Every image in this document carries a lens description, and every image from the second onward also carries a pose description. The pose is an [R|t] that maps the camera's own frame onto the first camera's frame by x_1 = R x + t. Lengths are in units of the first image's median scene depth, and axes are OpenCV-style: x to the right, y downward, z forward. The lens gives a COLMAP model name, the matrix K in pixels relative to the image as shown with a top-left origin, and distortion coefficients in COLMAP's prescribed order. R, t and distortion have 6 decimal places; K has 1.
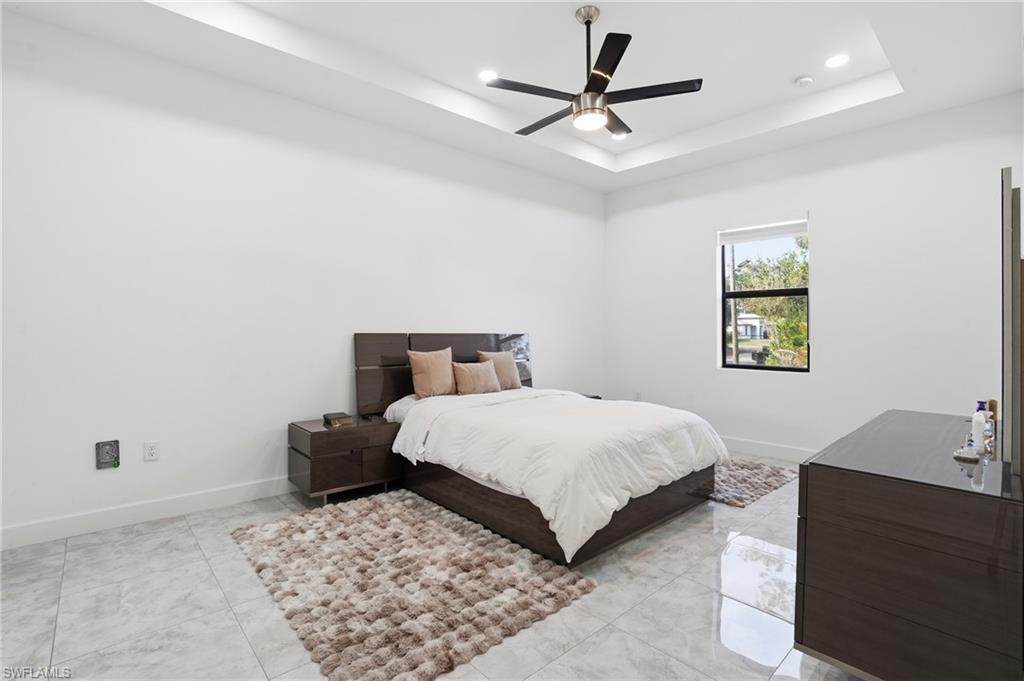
lens RADIAL K [[476.6, 0, 509.3], [0, 476.6, 334.5], [0, 0, 1]] dist [-0.070438, 0.027334]
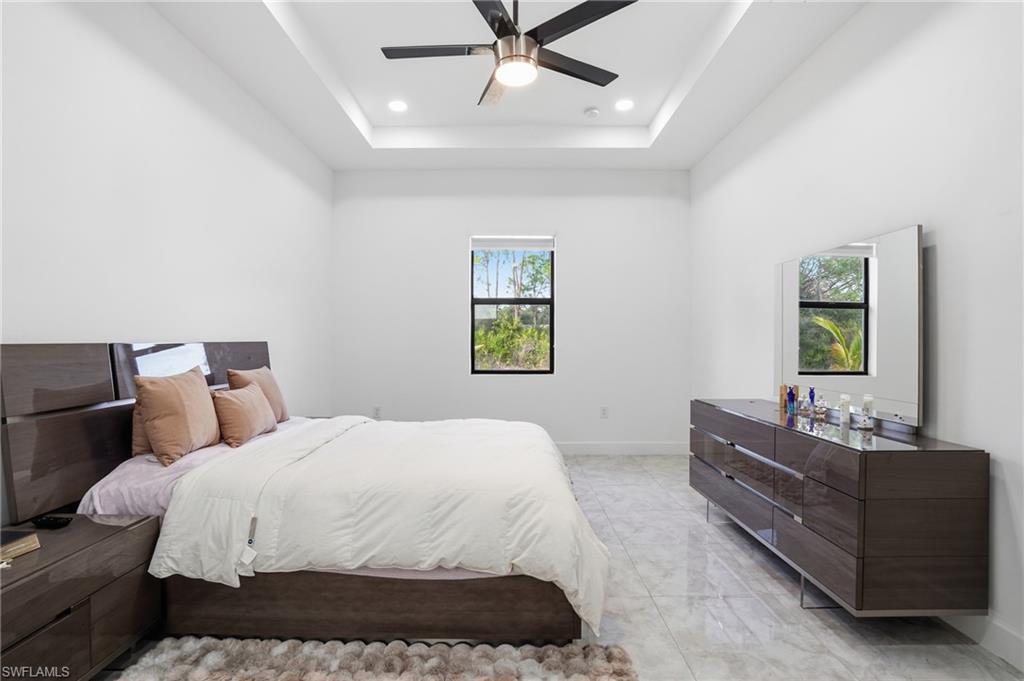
lens RADIAL K [[480.2, 0, 510.6], [0, 480.2, 342.5], [0, 0, 1]] dist [-0.074286, 0.027949]
pose [[0.672687, -0.010944, 0.739846, -0.359212], [0.007604, 0.999940, 0.007877, -0.005046], [-0.739888, 0.000328, 0.672730, 0.392999]]
